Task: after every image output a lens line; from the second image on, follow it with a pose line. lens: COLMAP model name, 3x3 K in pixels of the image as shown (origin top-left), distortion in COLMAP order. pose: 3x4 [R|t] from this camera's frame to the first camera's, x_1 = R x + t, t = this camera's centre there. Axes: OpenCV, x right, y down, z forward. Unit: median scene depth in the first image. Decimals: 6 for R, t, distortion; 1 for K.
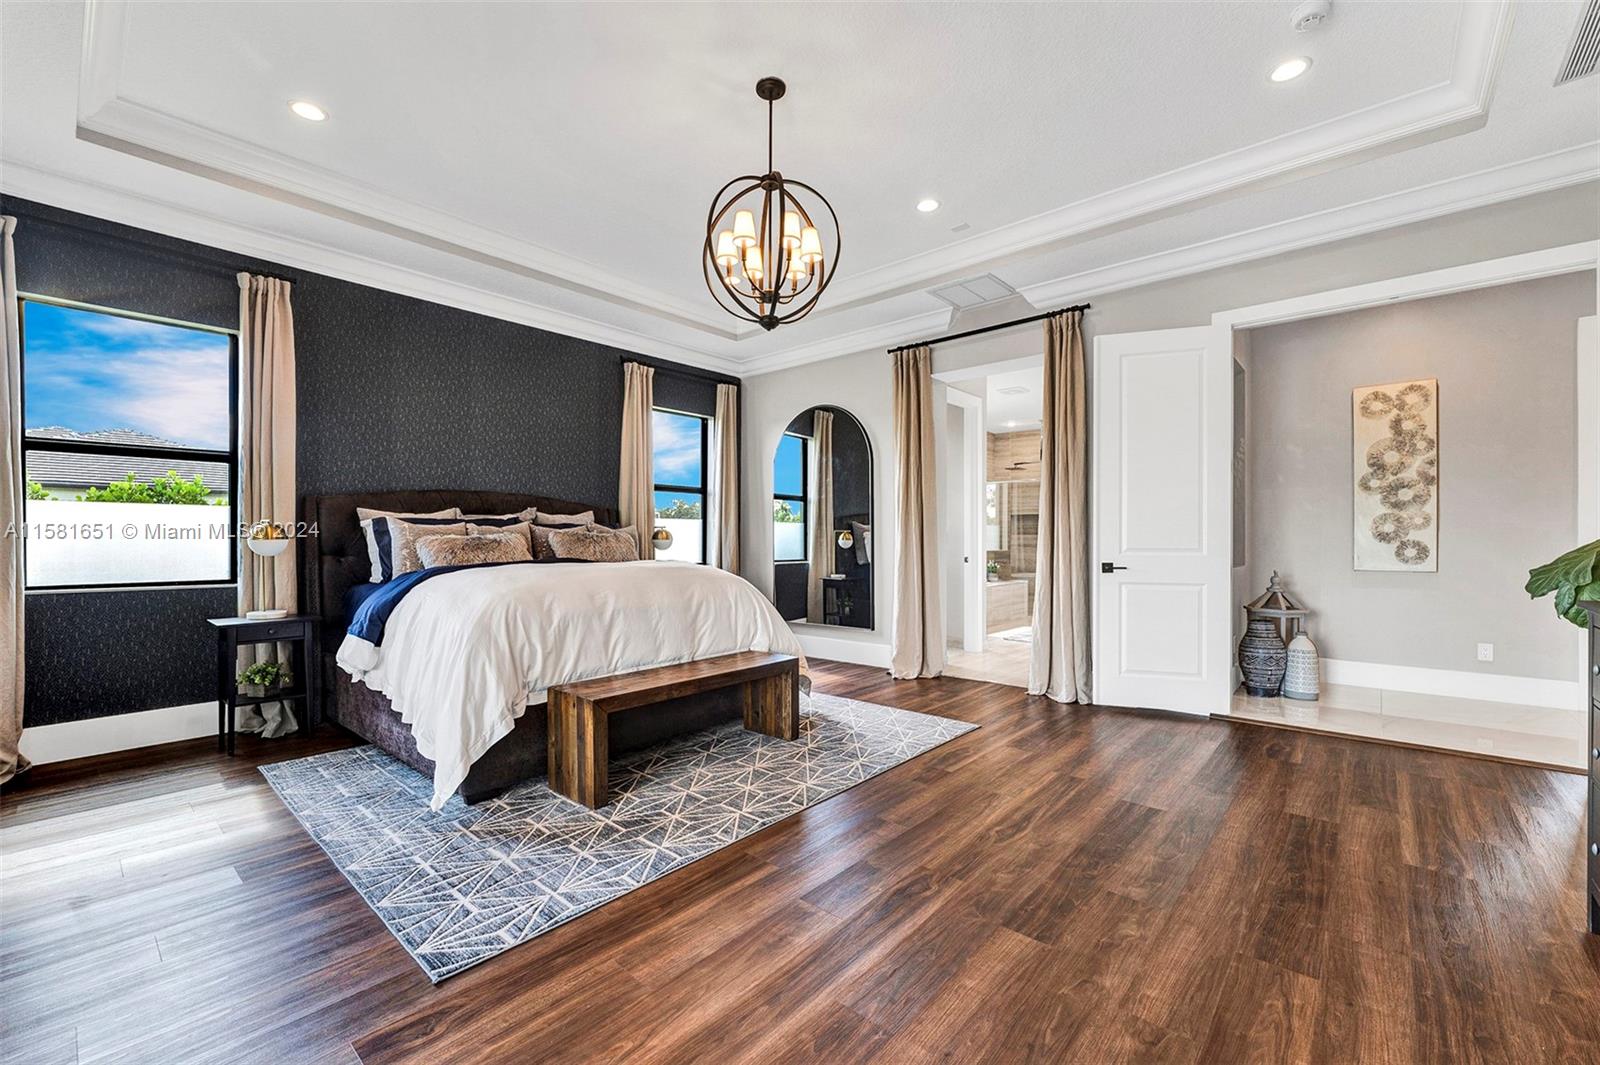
lens RADIAL K [[661.6, 0, 802.4], [0, 661.6, 517.0], [0, 0, 1]] dist [0.025469, 0.000078]
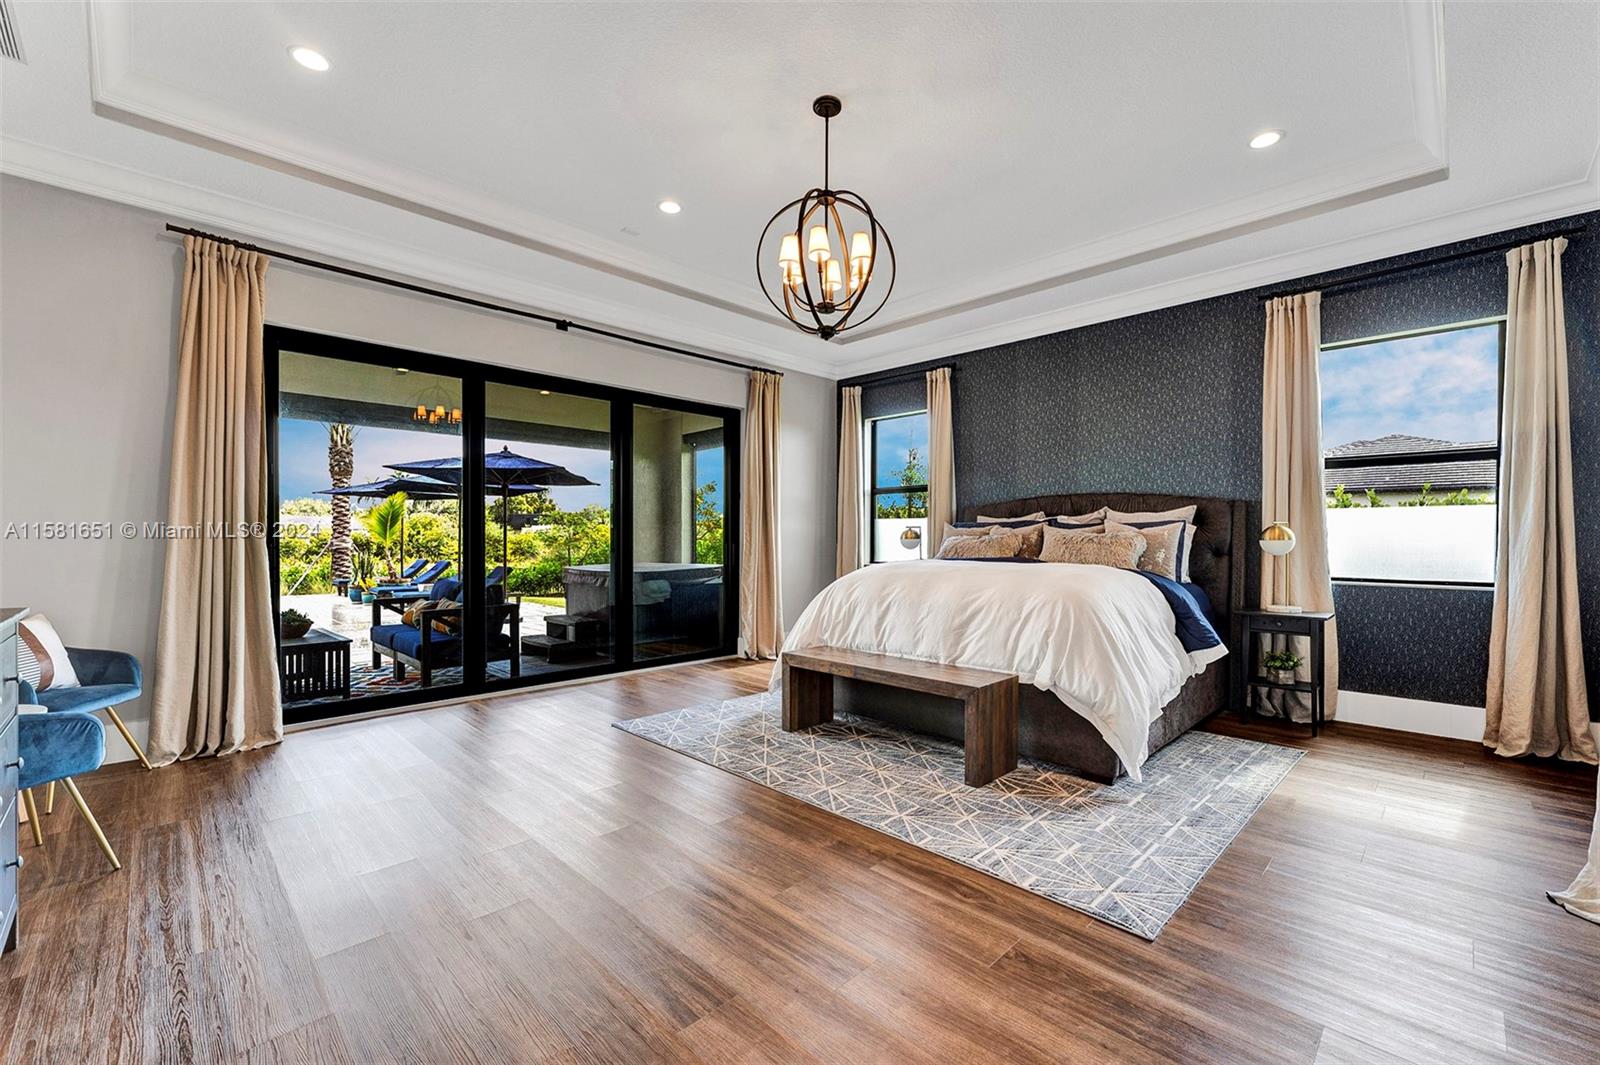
lens RADIAL K [[658.1, 0, 800.0], [0, 658.1, 532.5], [0, 0, 1]] dist [-0.031299, 0.000009]
pose [[-0.069415, -0.009253, -0.997545, 0.798900], [0.030035, 0.999484, -0.011361, 0.029084], [0.997136, -0.030749, -0.069101, 0.852706]]
